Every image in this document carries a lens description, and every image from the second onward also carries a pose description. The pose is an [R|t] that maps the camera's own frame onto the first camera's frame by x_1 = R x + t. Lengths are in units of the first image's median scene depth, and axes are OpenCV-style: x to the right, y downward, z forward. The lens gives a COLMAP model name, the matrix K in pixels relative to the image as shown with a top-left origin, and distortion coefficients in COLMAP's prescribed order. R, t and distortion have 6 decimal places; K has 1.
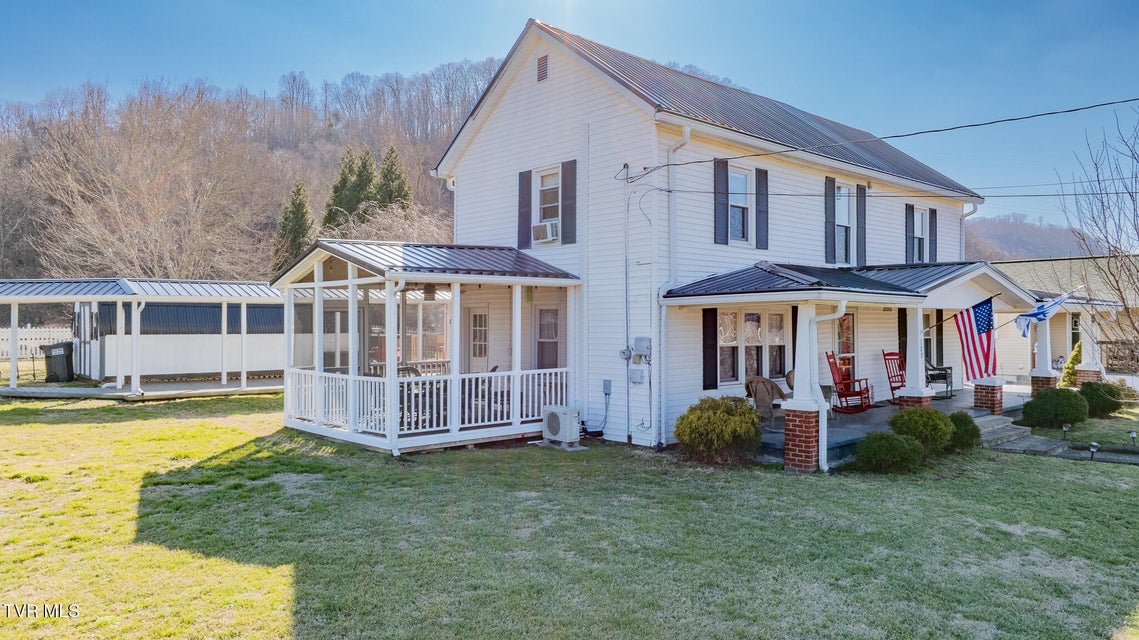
lens RADIAL K [[867.2, 0, 569.5], [0, 867.2, 320.0], [0, 0, 1]] dist [0.000439, 0.183510]
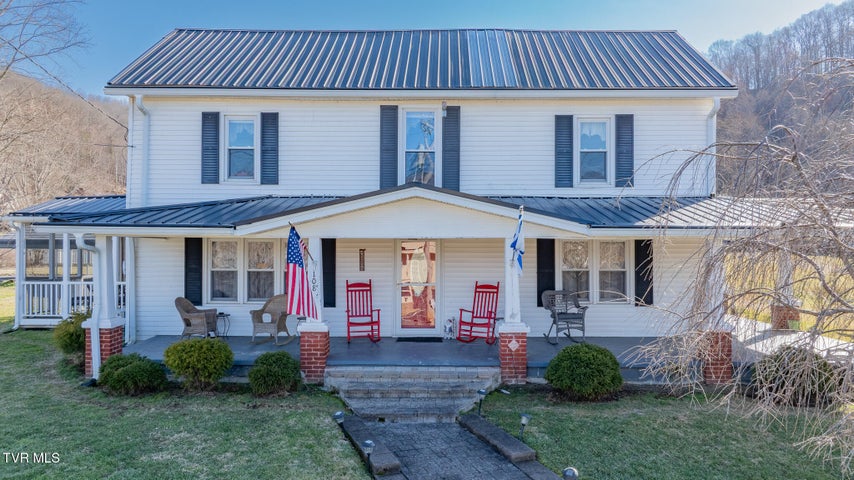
lens RADIAL K [[647.0, 0, 427.0], [0, 647.0, 240.0], [0, 0, 1]] dist [-0.124567, 0.181680]
pose [[0.701330, 0.005430, -0.712816, 0.956815], [-0.002471, 0.999983, 0.005187, -0.015290], [0.712832, -0.001876, 0.701332, 0.570408]]
